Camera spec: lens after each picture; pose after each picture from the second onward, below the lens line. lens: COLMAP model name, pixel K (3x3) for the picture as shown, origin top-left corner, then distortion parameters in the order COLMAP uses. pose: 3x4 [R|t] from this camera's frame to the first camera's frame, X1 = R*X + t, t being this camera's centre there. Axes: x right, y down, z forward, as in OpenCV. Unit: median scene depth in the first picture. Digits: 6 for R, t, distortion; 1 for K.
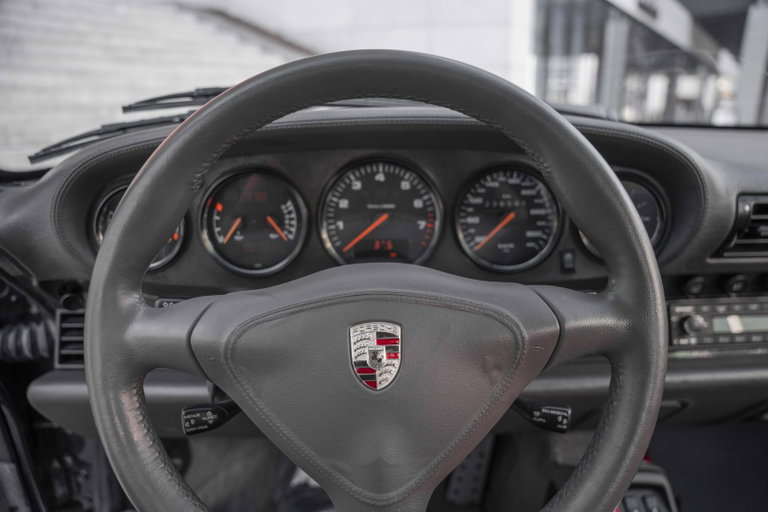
lens RADIAL K [[522.4, 0, 384.0], [0, 522.4, 256.0], [0, 0, 1]] dist [-0.188387, 0.134617]
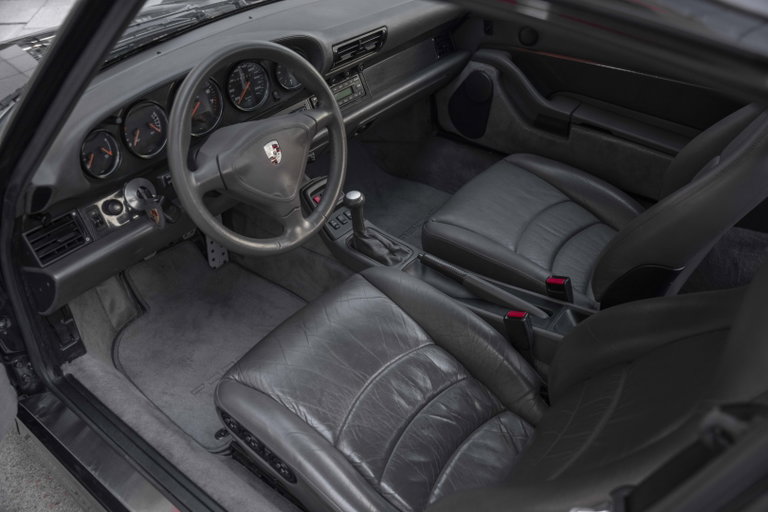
lens RADIAL K [[608.4, 0, 384.0], [0, 608.4, 256.0], [0, 0, 1]] dist [-0.170808, 0.180407]
pose [[0.638035, -0.470107, 0.609845, -1.189166], [0.233879, 0.872898, 0.428194, -0.368297], [-0.733629, -0.130573, 0.666887, -1.085778]]
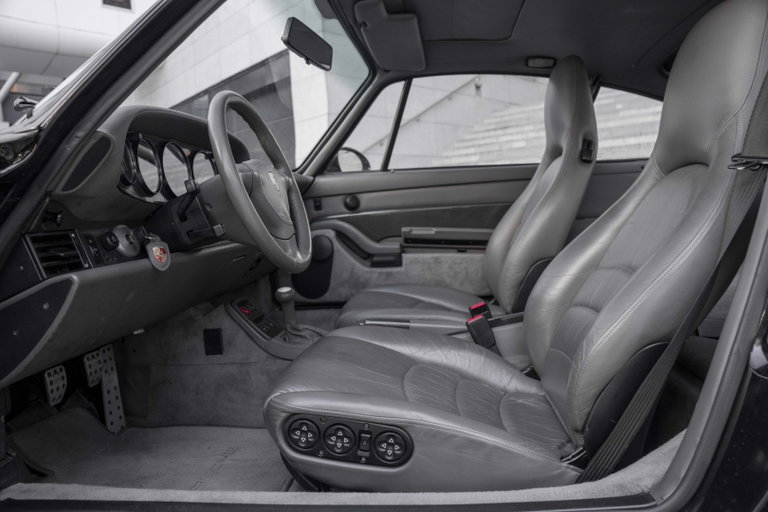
lens RADIAL K [[522.4, 0, 384.0], [0, 522.4, 256.0], [0, 0, 1]] dist [-0.188387, 0.134617]
pose [[0.117760, -0.088725, 0.989071, -1.938549], [0.323712, 0.945025, 0.046232, 0.429067], [-0.938799, 0.314730, 0.140007, 0.027449]]
